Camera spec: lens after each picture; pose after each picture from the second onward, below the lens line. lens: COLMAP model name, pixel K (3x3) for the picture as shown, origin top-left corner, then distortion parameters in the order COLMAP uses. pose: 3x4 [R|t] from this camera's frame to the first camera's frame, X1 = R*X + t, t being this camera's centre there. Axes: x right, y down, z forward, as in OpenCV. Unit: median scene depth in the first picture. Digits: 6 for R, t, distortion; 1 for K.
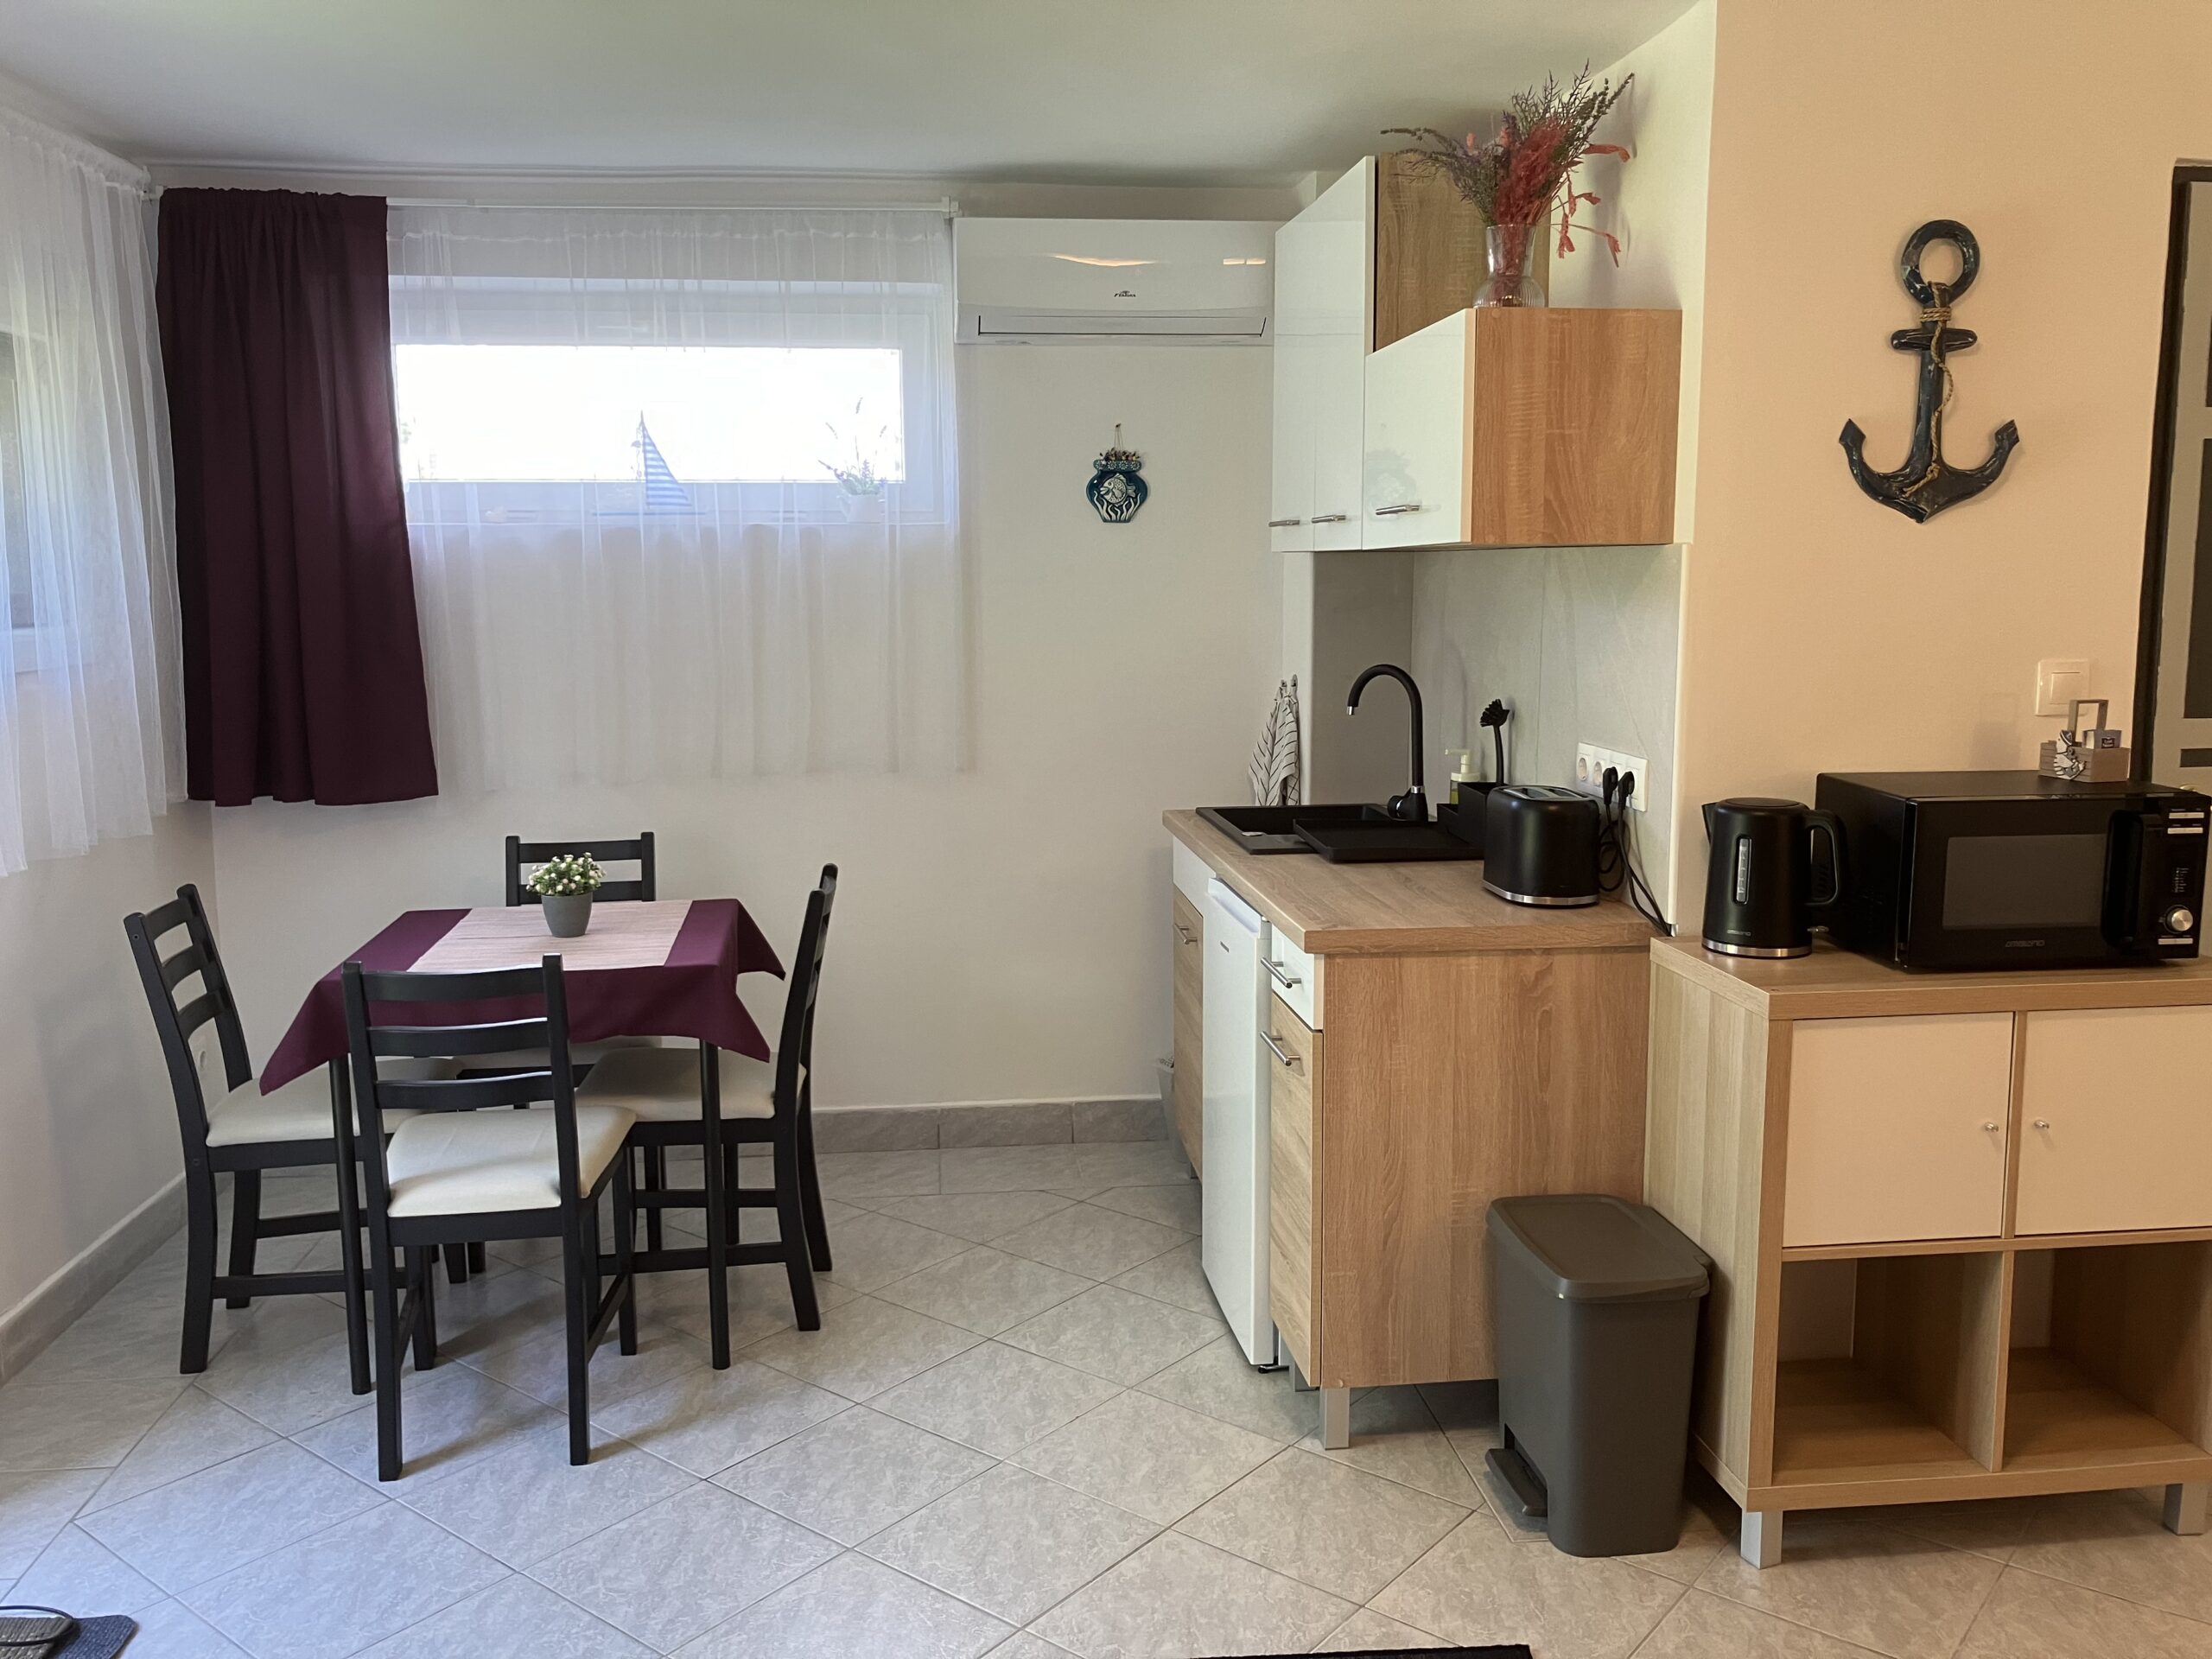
lens RADIAL K [[1823.0, 0, 1118.6], [0, 1823.0, 817.1], [0, 0, 1]] dist [0.060326, -0.063671]
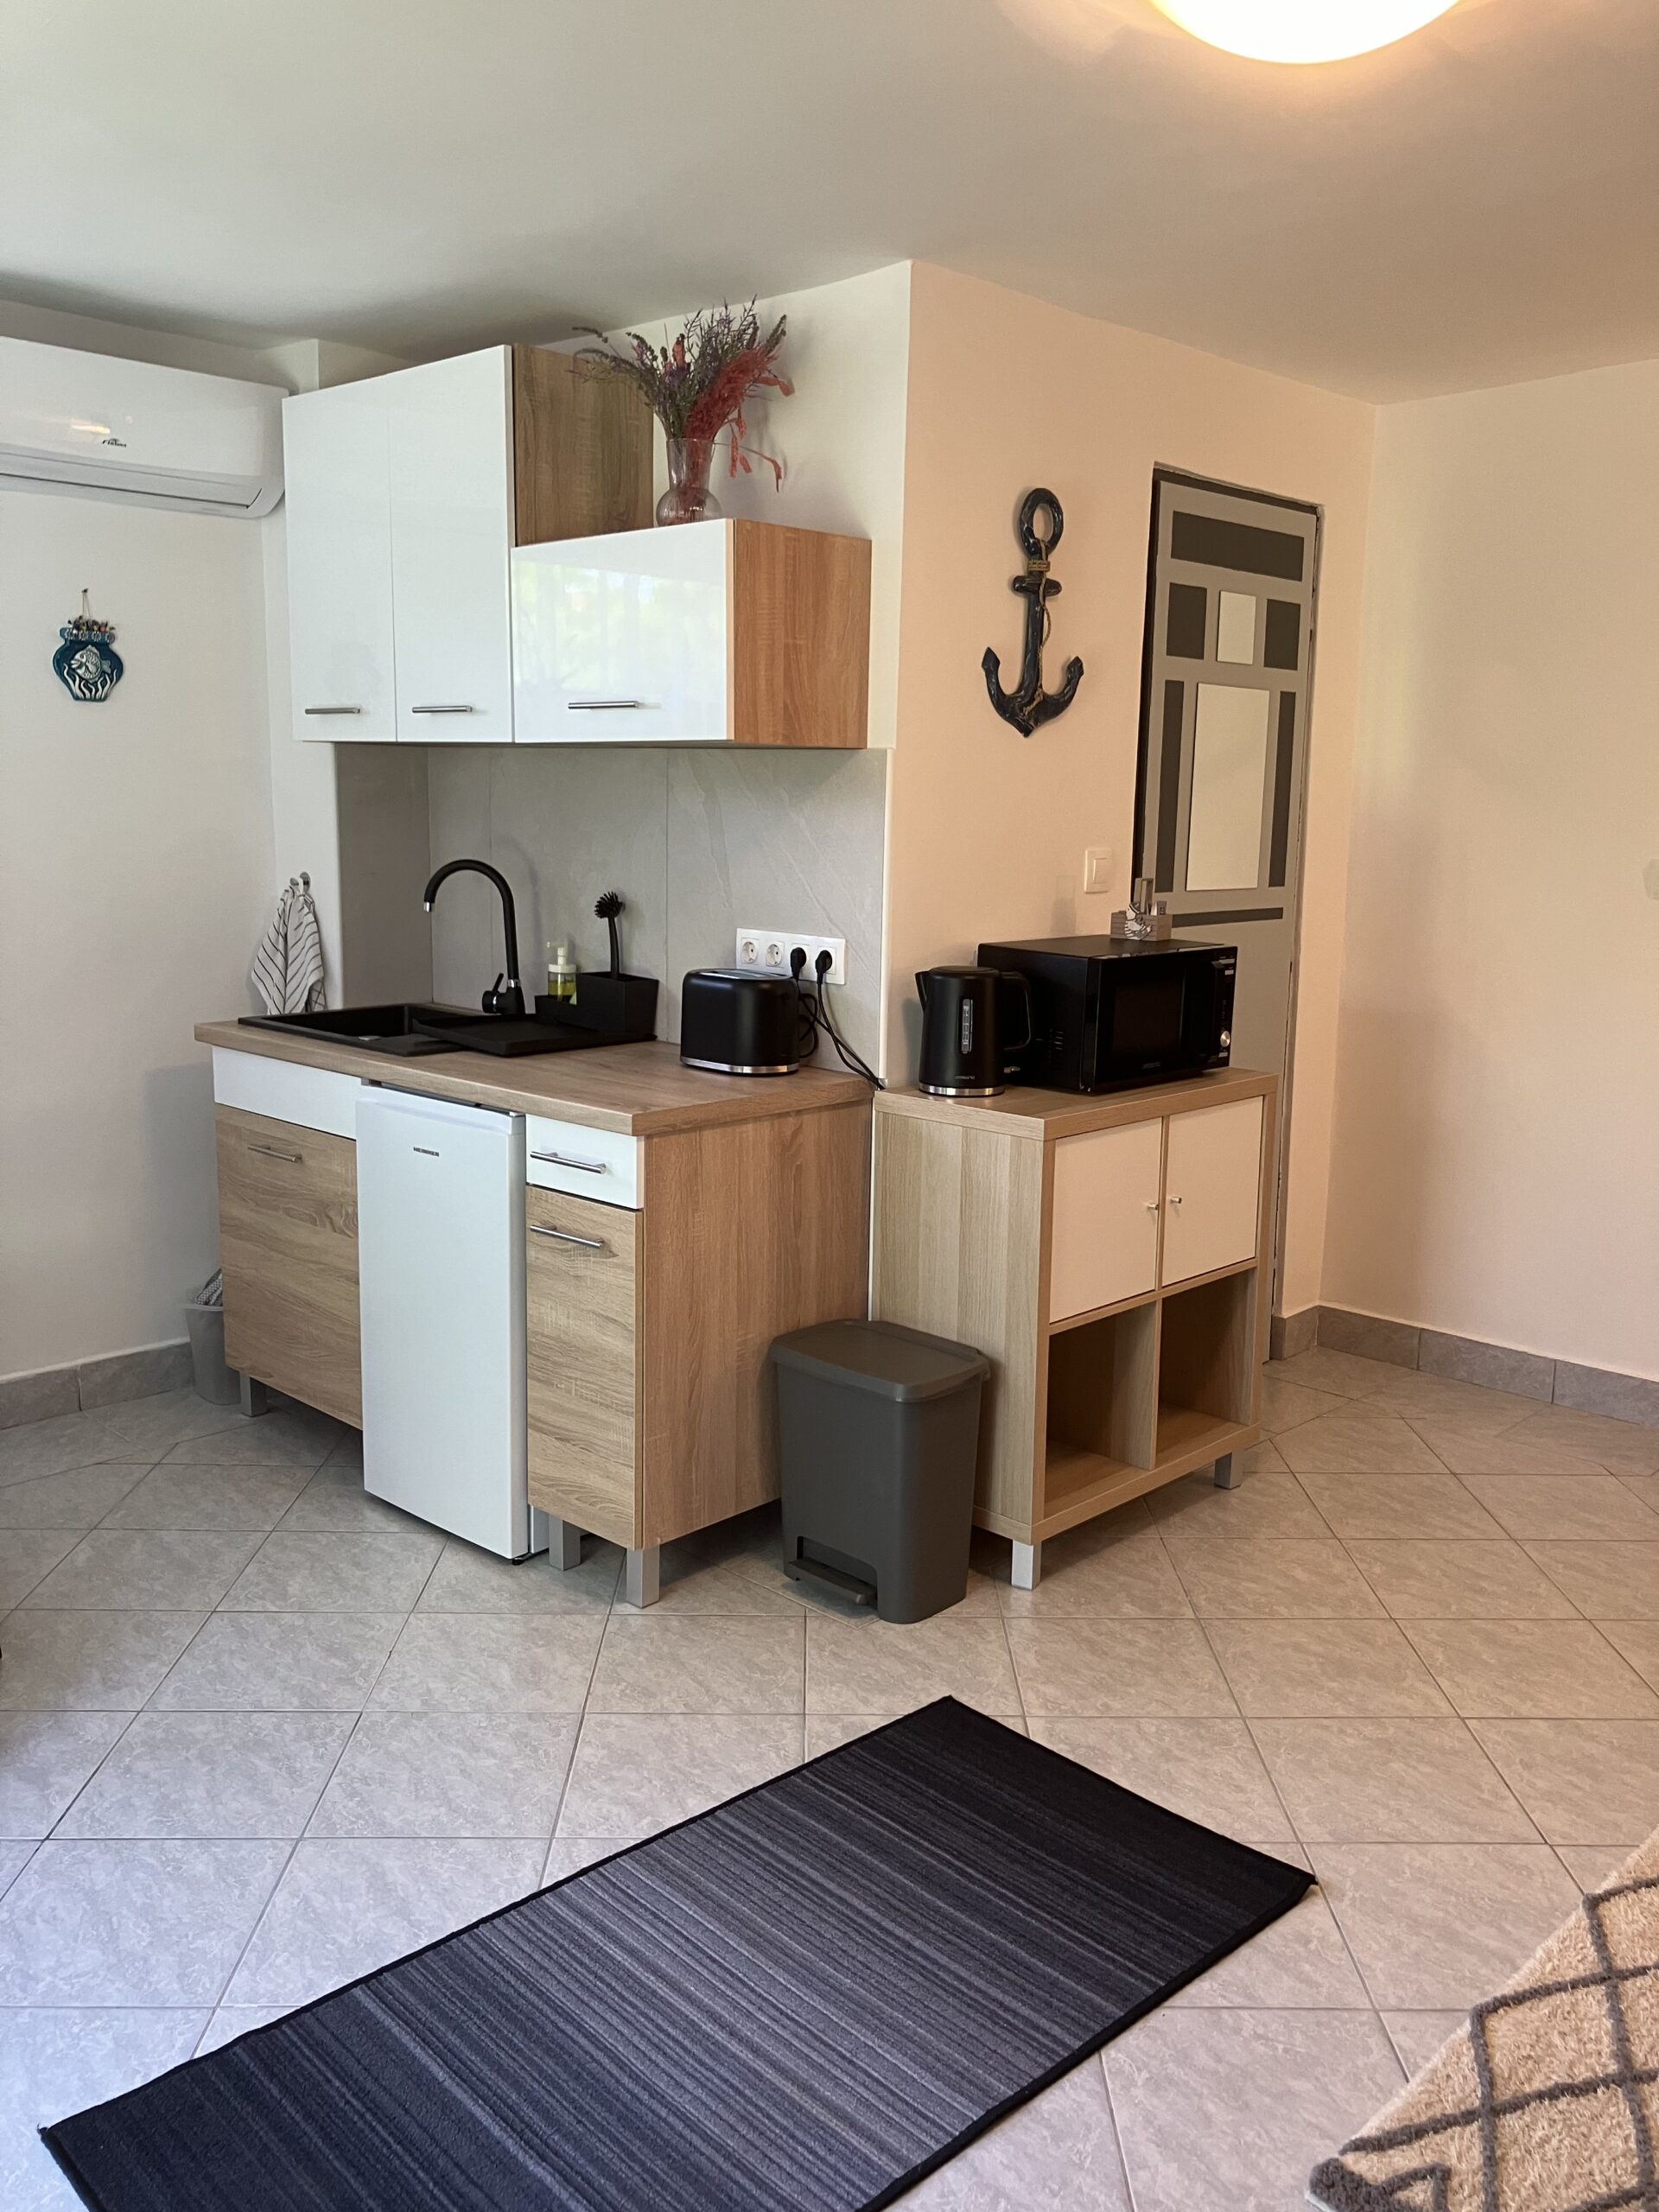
lens RADIAL K [[1823.0, 0, 843.9], [0, 1823.0, 1097.6], [0, 0, 1]] dist [0.060326, -0.063671]
pose [[0.772840, -0.091263, 0.628005, -0.444541], [0.067558, 0.995813, 0.061575, -0.002270], [-0.630995, -0.005161, 0.775770, 0.122693]]
